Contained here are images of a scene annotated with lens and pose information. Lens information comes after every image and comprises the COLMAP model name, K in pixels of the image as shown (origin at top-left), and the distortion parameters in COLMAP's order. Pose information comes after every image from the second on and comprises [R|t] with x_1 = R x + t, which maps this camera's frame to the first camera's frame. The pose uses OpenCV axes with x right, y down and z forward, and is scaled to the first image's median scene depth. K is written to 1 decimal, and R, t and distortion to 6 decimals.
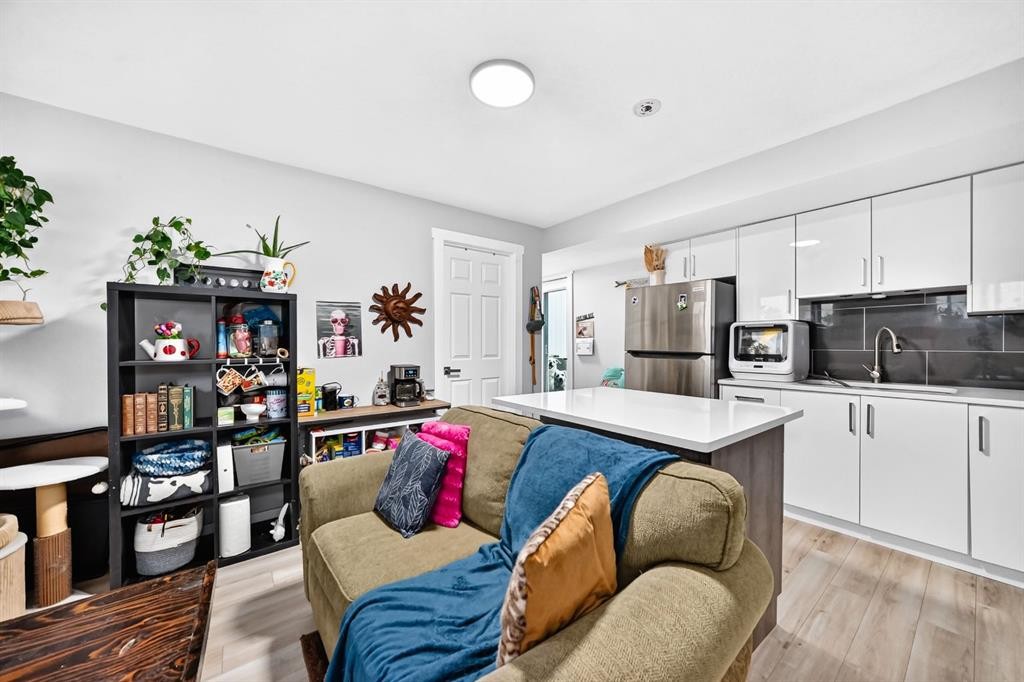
lens RADIAL K [[372.2, 0, 516.2], [0, 372.2, 341.8], [0, 0, 1]] dist [-0.036479, 0.008825]
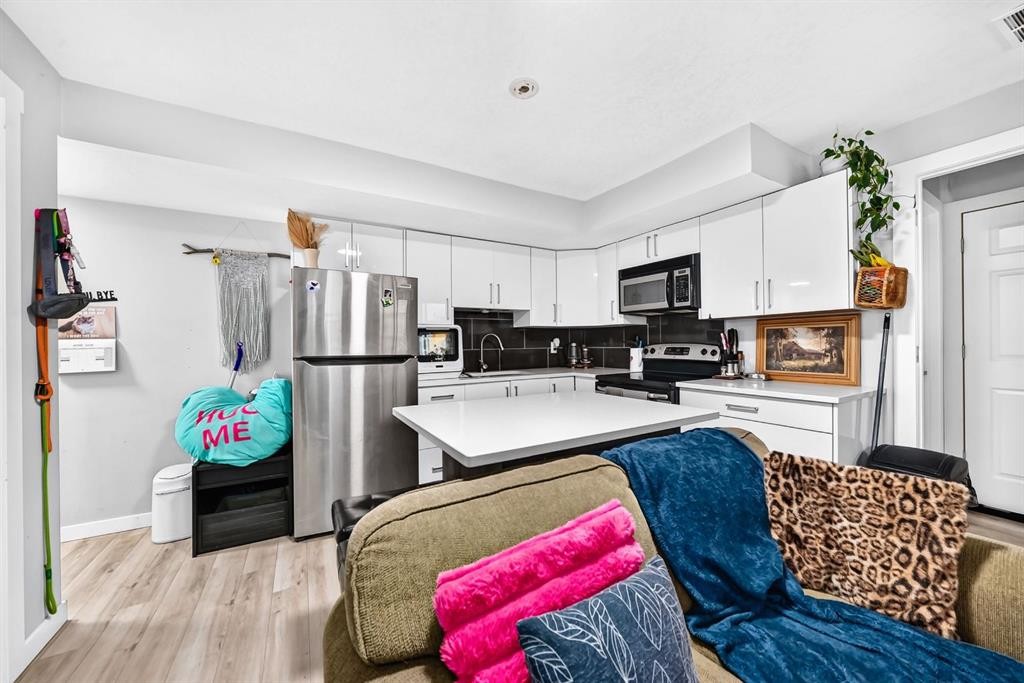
lens RADIAL K [[372.2, 0, 516.2], [0, 372.2, 342.3], [0, 0, 1]] dist [-0.036479, 0.008825]
pose [[0.107878, 0.002534, 0.994161, -0.347451], [0.008141, 0.999961, -0.003432, 0.001315], [-0.994131, 0.008463, 0.107854, 0.571882]]
